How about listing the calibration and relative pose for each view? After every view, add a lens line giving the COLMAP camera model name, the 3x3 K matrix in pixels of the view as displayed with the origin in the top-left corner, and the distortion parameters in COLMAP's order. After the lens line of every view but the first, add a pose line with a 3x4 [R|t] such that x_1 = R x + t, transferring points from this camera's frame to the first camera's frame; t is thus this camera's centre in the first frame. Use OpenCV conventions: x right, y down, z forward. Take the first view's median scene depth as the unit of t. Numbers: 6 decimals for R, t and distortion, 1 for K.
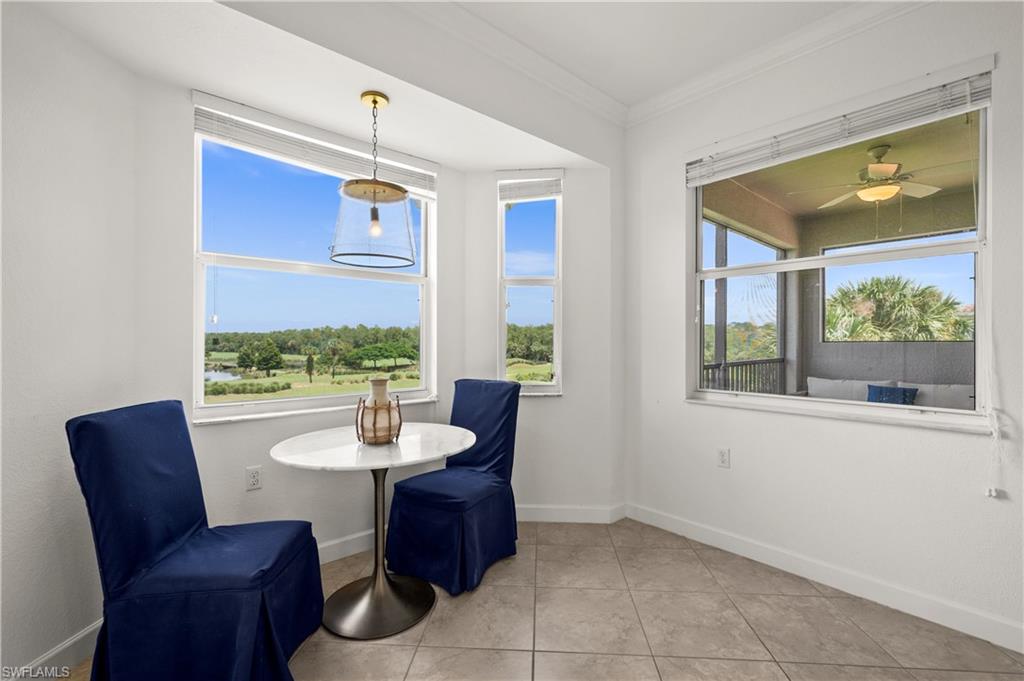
lens RADIAL K [[439.2, 0, 510.9], [0, 439.2, 340.8], [0, 0, 1]] dist [-0.000901, -0.000279]
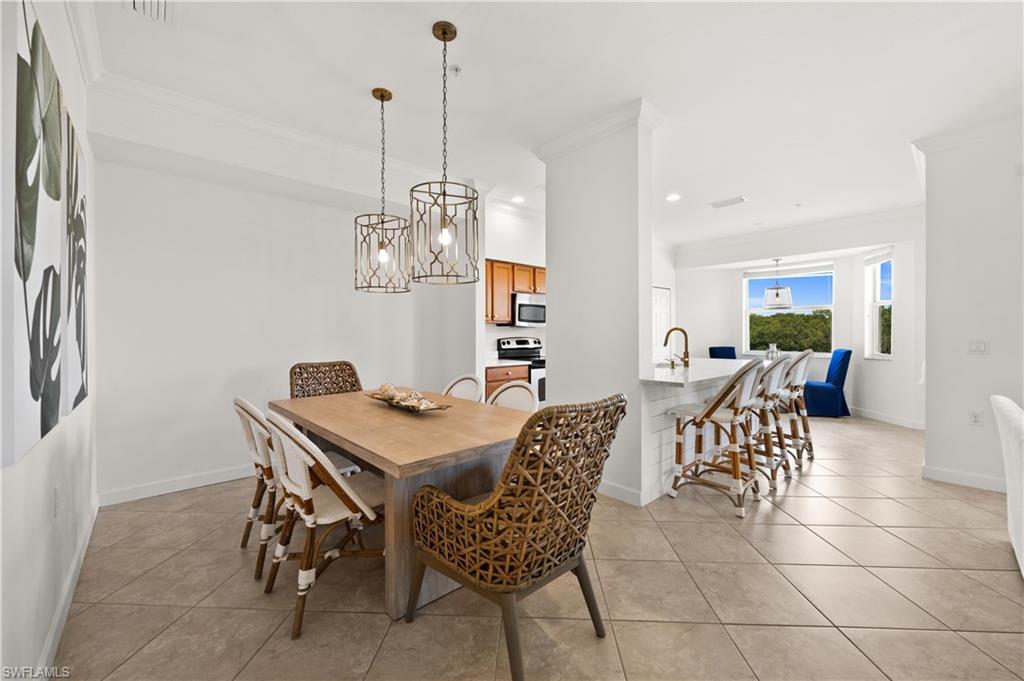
lens RADIAL K [[406.4, 0, 512.9], [0, 406.4, 336.7], [0, 0, 1]] dist [-0.002724, 0.000304]
pose [[0.010237, 0.007244, -0.999921, 2.098422], [0.000895, 0.999973, 0.007254, 0.003129], [0.999947, -0.000969, 0.010230, -0.790370]]
